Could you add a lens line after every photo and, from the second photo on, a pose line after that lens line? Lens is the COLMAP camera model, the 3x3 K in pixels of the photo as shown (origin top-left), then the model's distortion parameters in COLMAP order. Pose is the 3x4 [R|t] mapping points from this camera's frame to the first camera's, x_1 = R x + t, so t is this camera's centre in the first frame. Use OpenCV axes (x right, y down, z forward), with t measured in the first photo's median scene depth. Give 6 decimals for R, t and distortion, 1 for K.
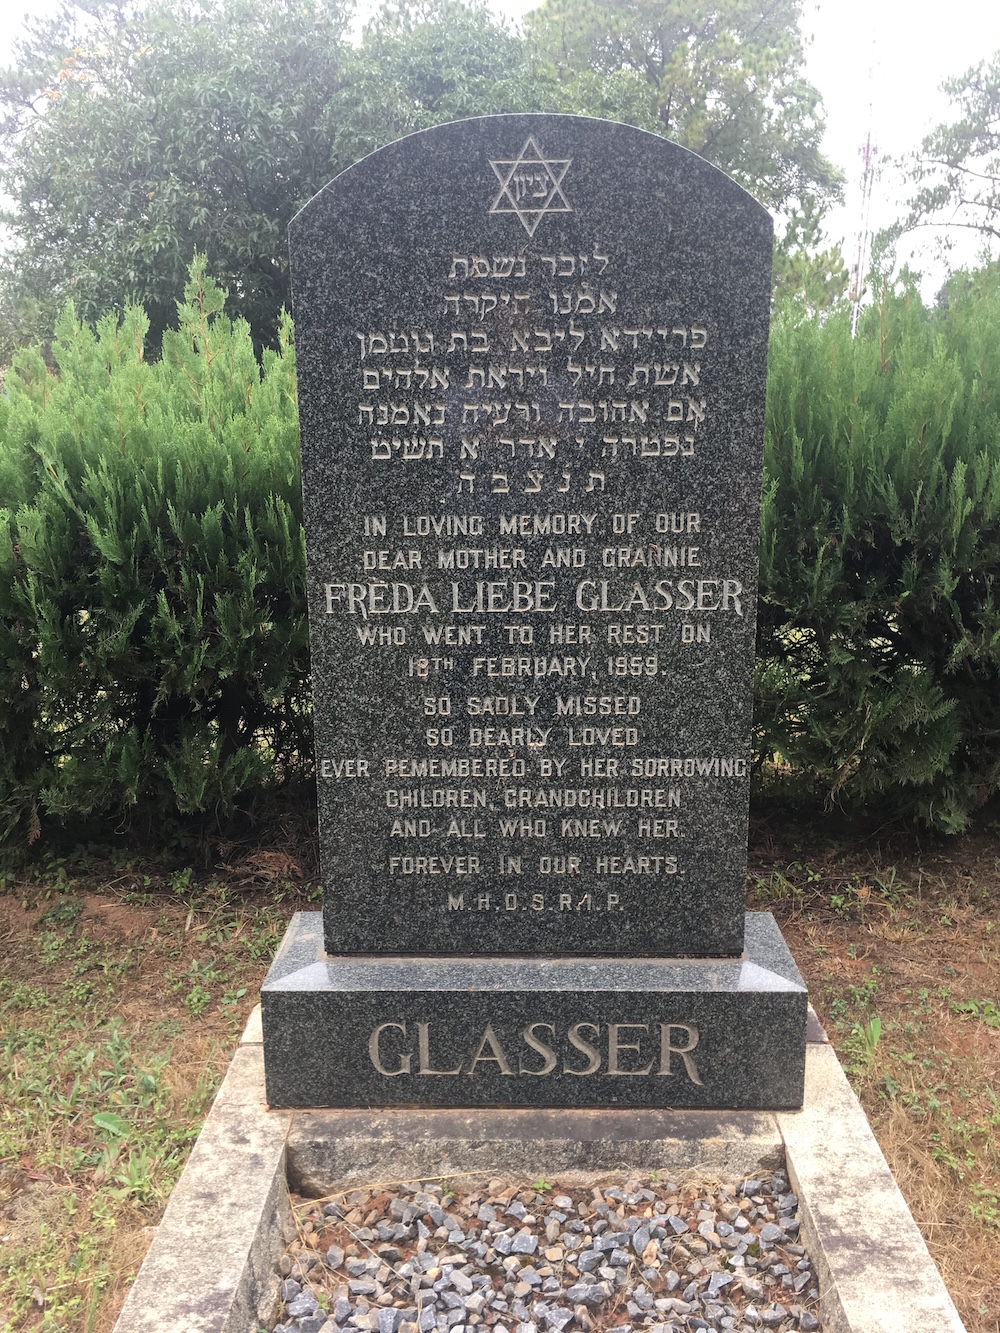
lens RADIAL K [[1121.1, 0, 491.8], [0, 1121.1, 654.2], [0, 0, 1]] dist [0.039556, -0.064784]
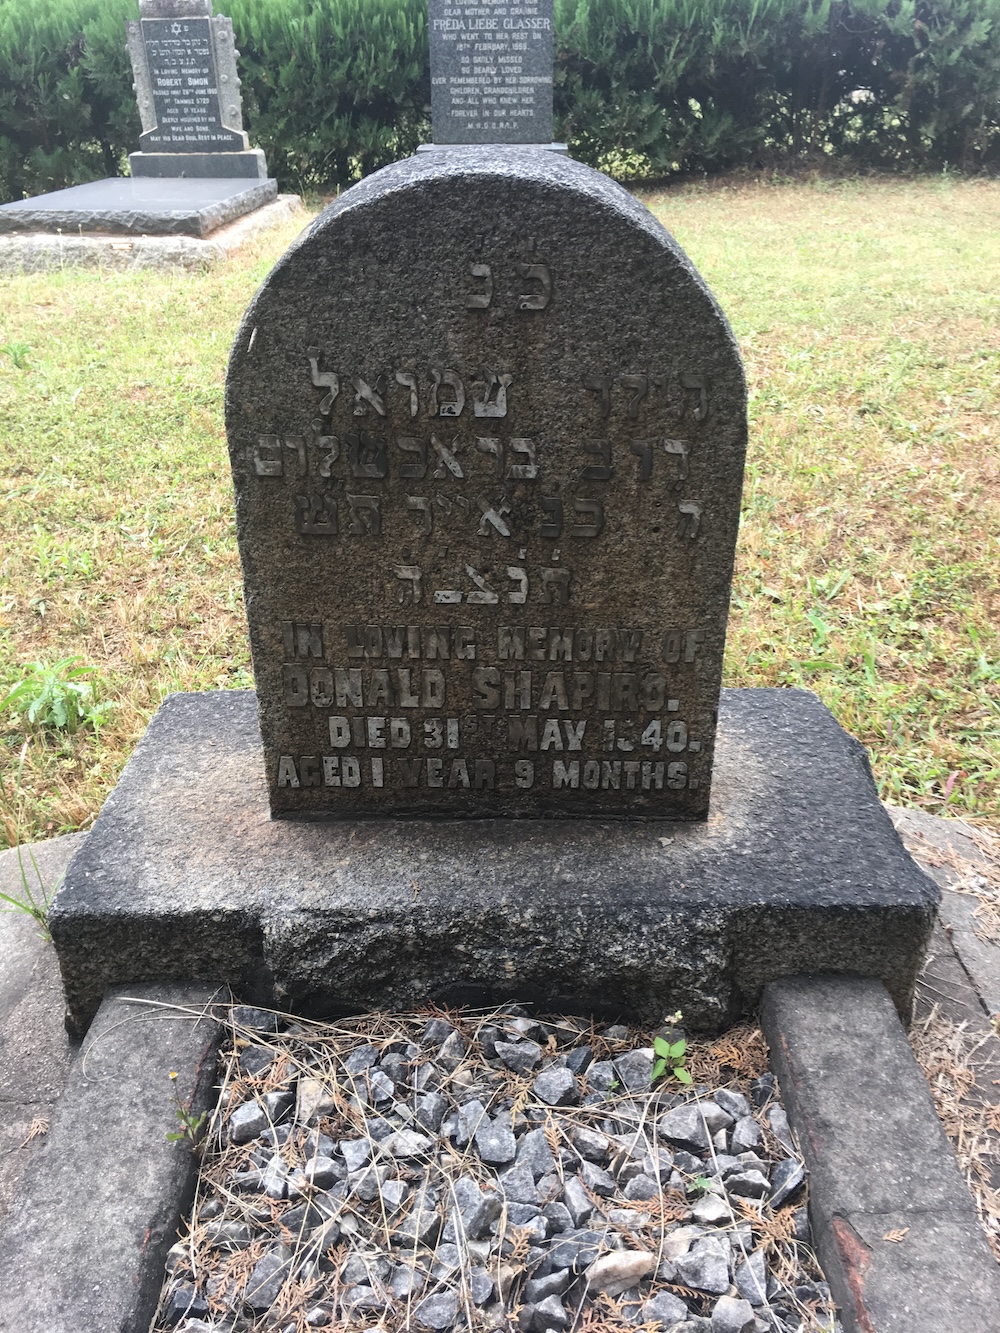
lens RADIAL K [[1121.1, 0, 503.7], [0, 1121.1, 664.1], [0, 0, 1]] dist [0.039556, -0.064784]
pose [[0.999942, 0.000791, 0.010772, 0.035936], [-0.003770, 0.960171, 0.279389, 0.867358], [-0.010122, -0.279413, 0.960118, -2.906865]]
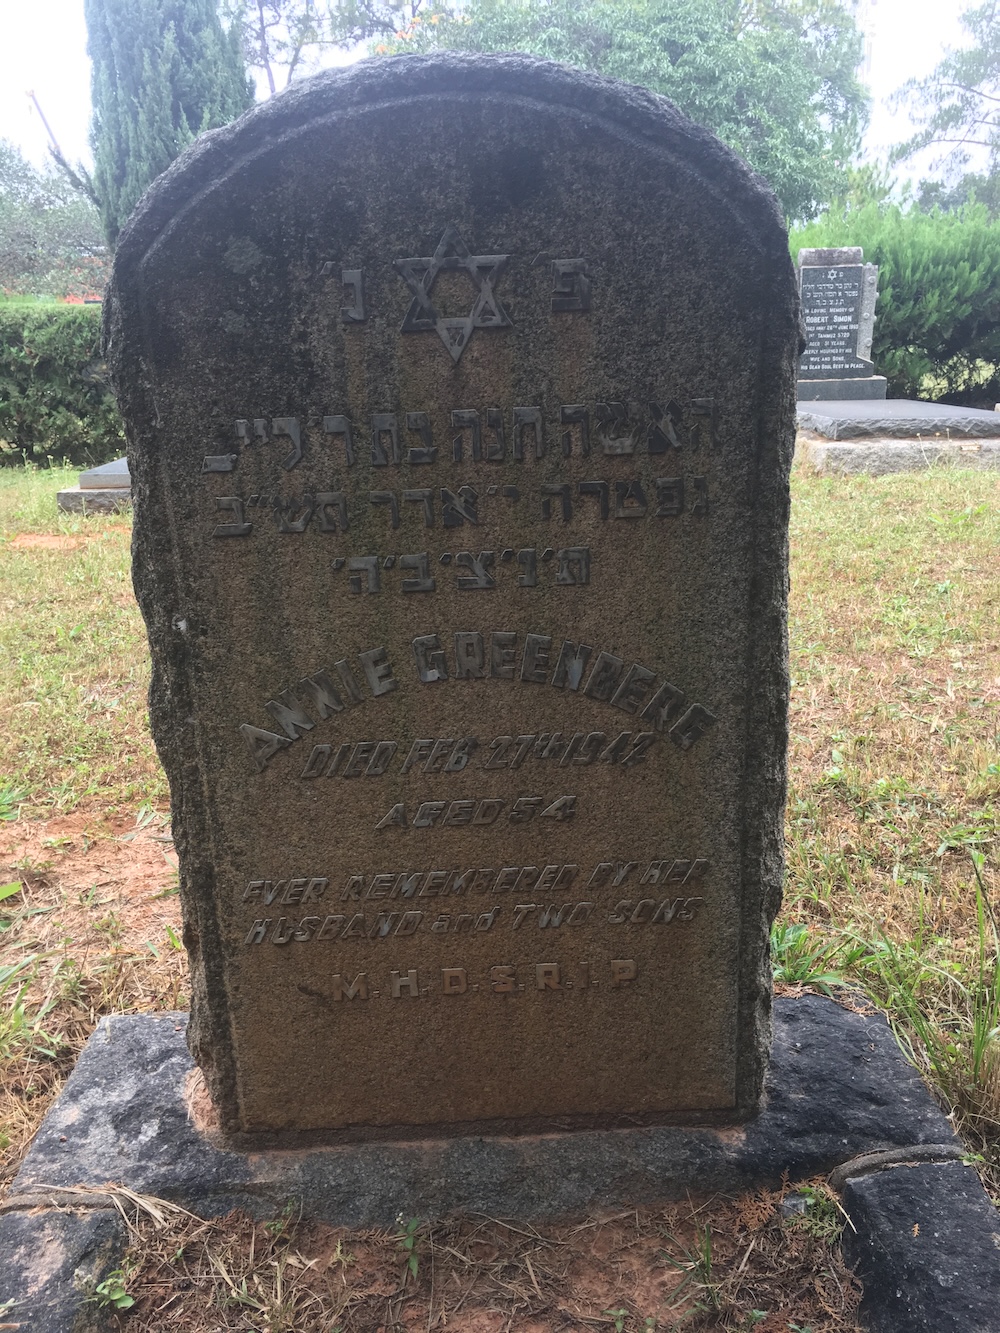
lens RADIAL K [[1121.1, 0, 497.5], [0, 1121.1, 669.1], [0, 0, 1]] dist [0.039556, -0.064784]
pose [[0.999063, -0.015425, 0.040438, -2.153735], [0.012073, 0.996570, 0.081866, 0.981598], [-0.041563, -0.081301, 0.995823, -2.958342]]
